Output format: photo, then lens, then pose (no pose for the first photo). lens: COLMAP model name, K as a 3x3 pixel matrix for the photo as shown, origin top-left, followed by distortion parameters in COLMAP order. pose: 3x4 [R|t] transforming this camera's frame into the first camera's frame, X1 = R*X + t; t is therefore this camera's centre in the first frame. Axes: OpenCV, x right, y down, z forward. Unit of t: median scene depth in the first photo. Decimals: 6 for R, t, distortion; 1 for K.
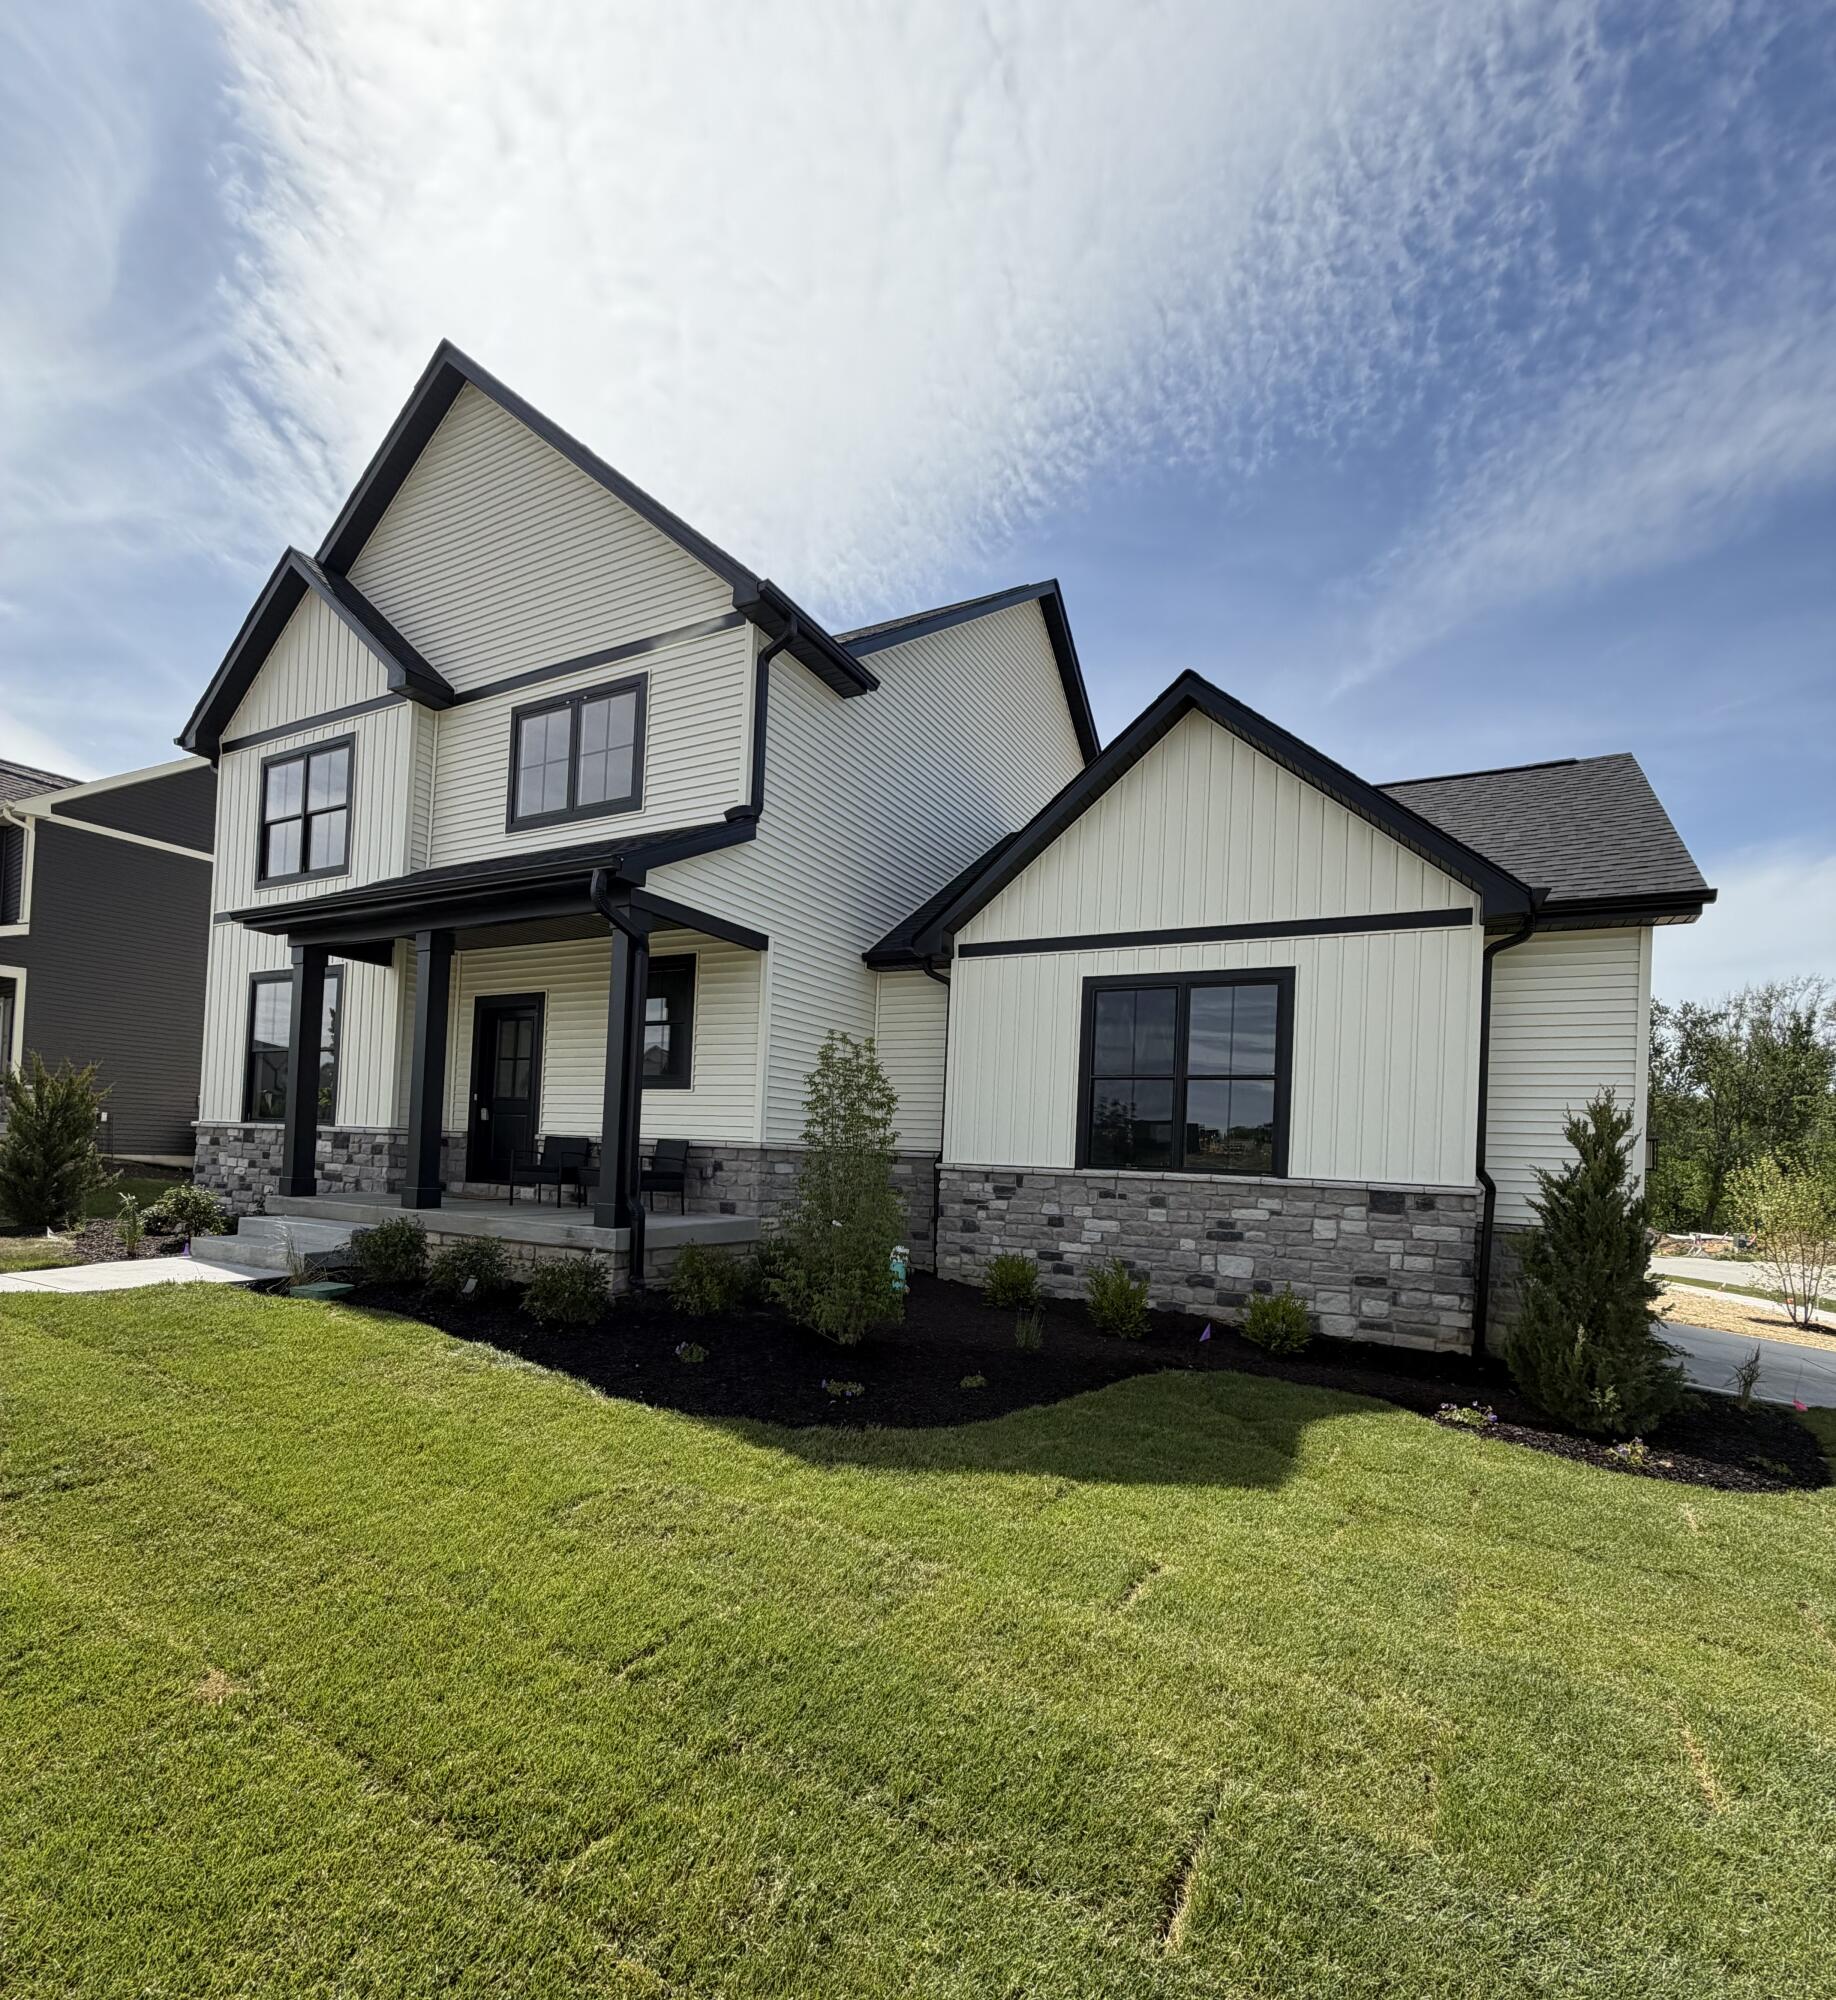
lens RADIAL K [[986.7, 0, 924.2], [0, 986.7, 1093.0], [0, 0, 1]] dist [-0.001012, 0.000794]
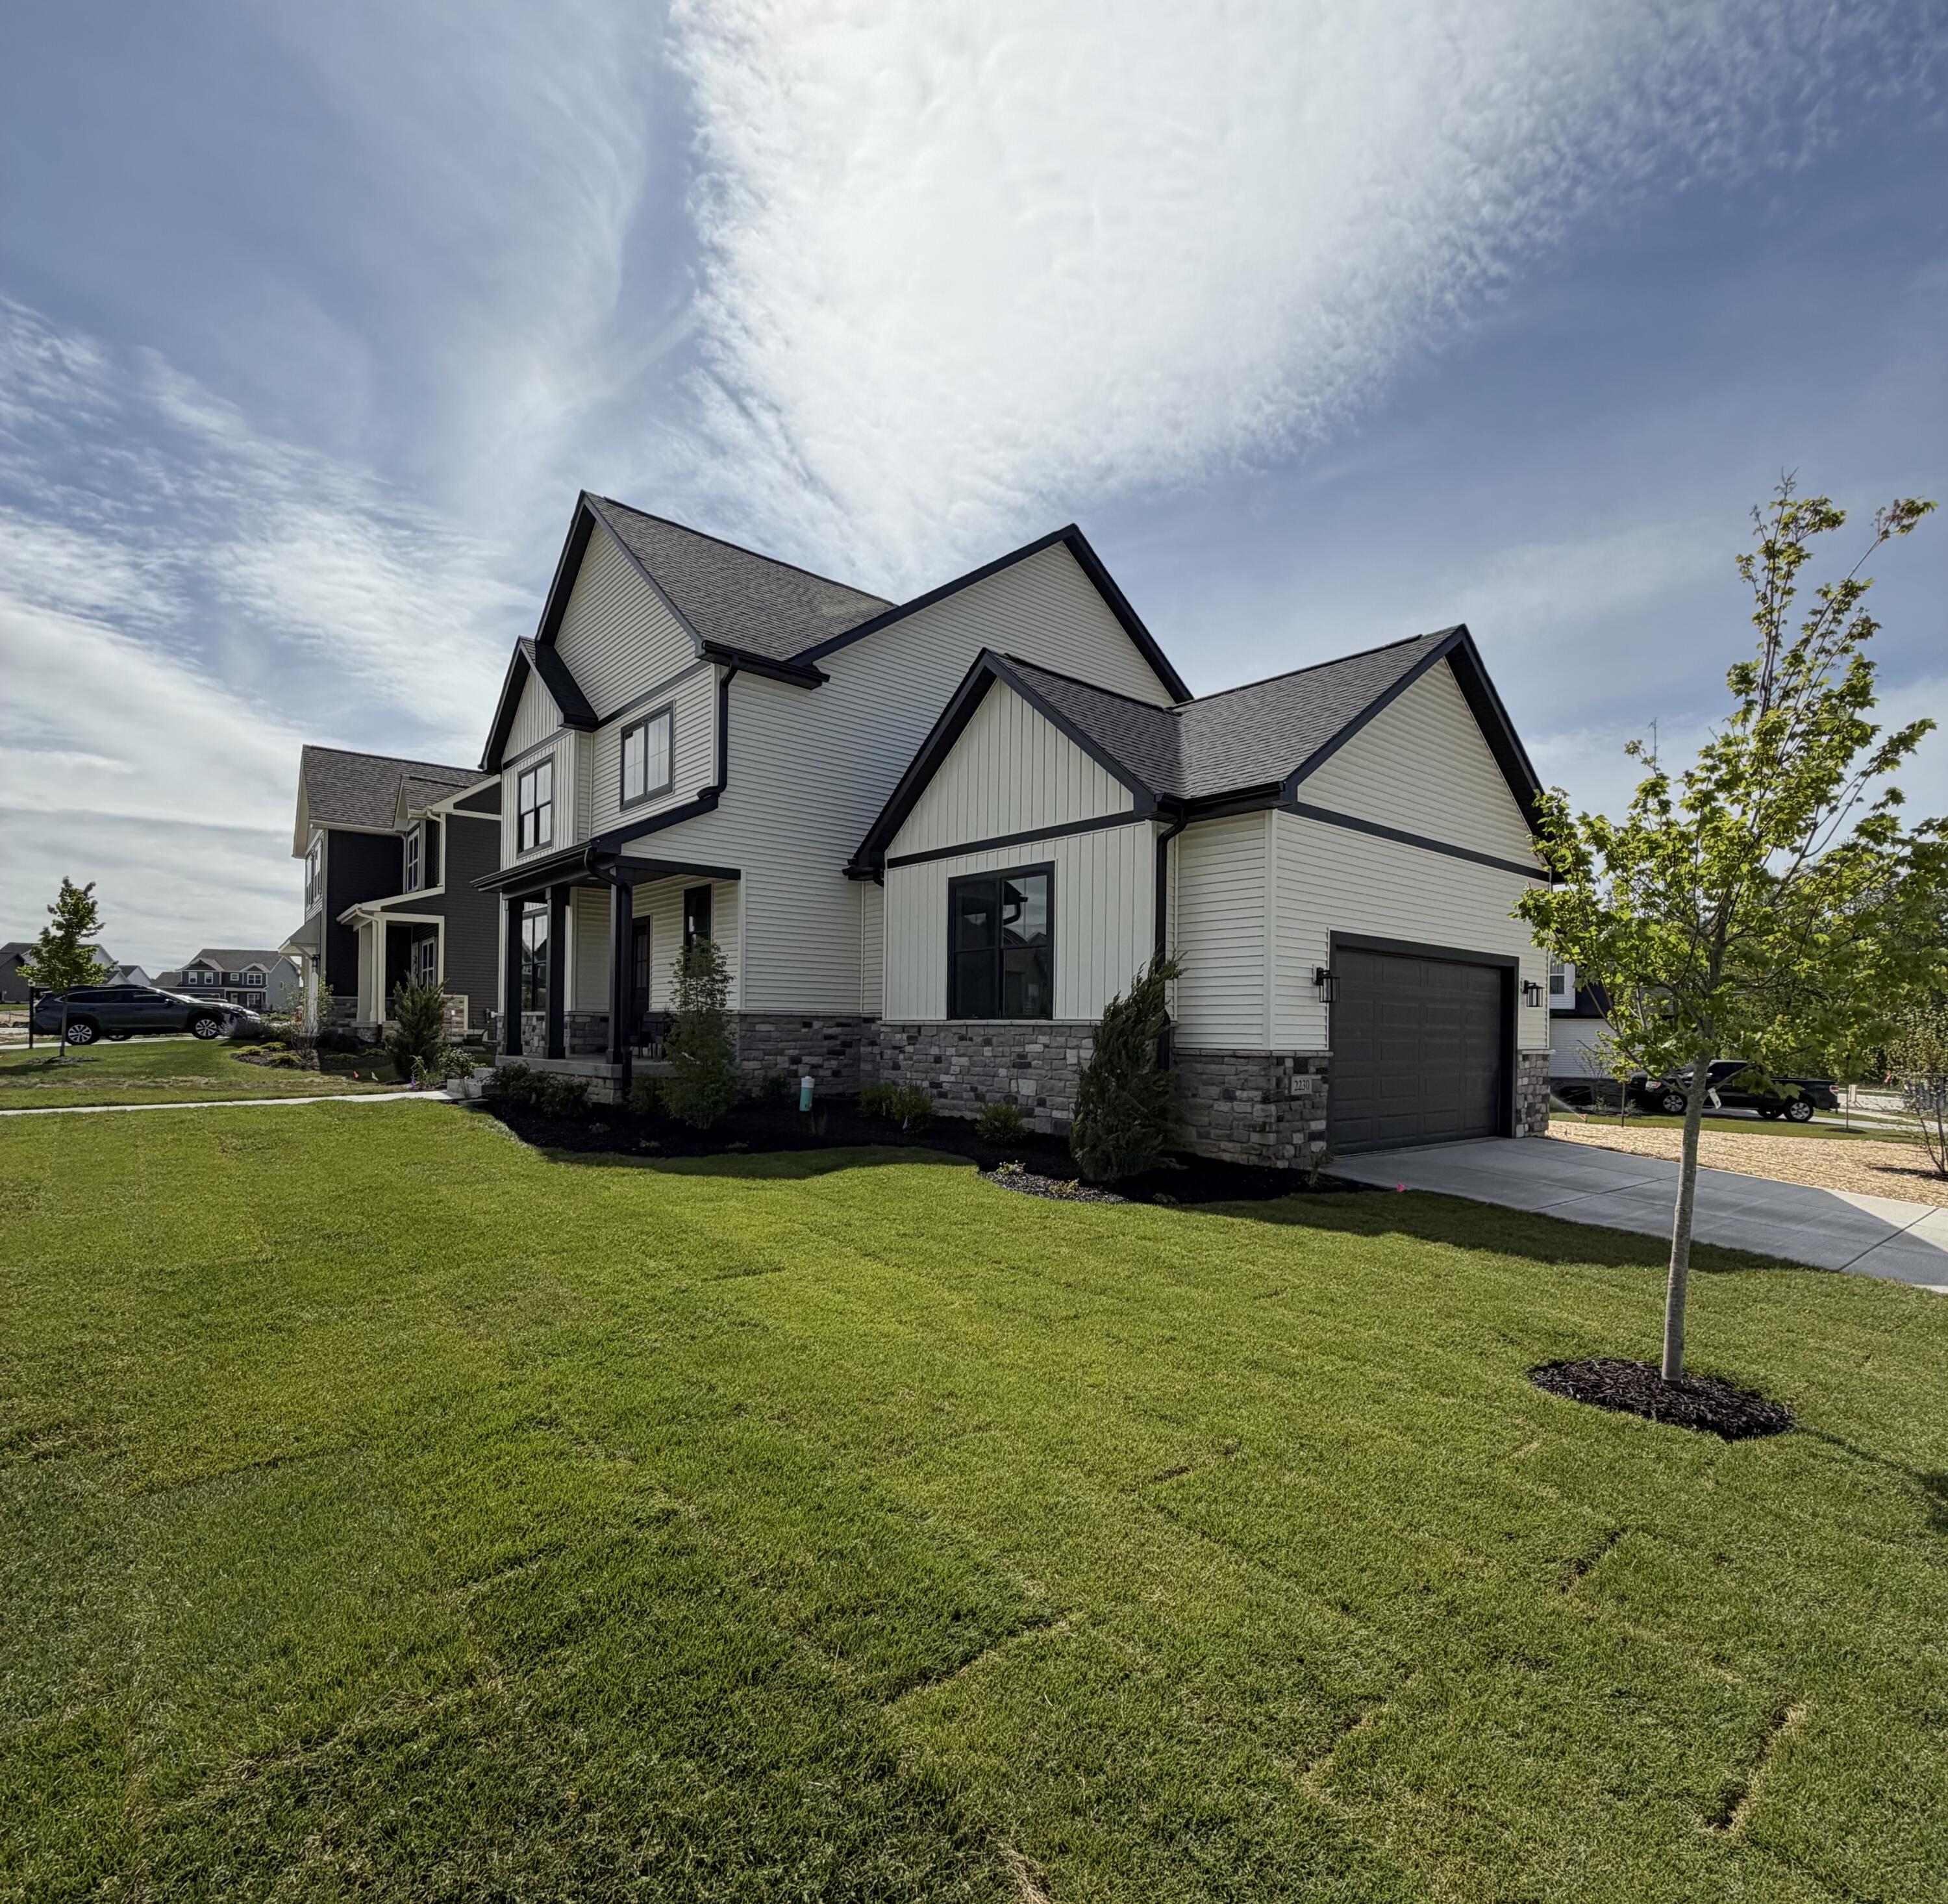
lens RADIAL K [[1064.1, 0, 974.0], [0, 1064.1, 952.0], [0, 0, 1]] dist [0.002649, 0.000886]
pose [[0.929232, -0.060364, -0.364532, 0.718272], [0.053573, 0.998151, -0.028723, 0.027321], [0.365592, 0.007161, 0.930748, -0.341614]]
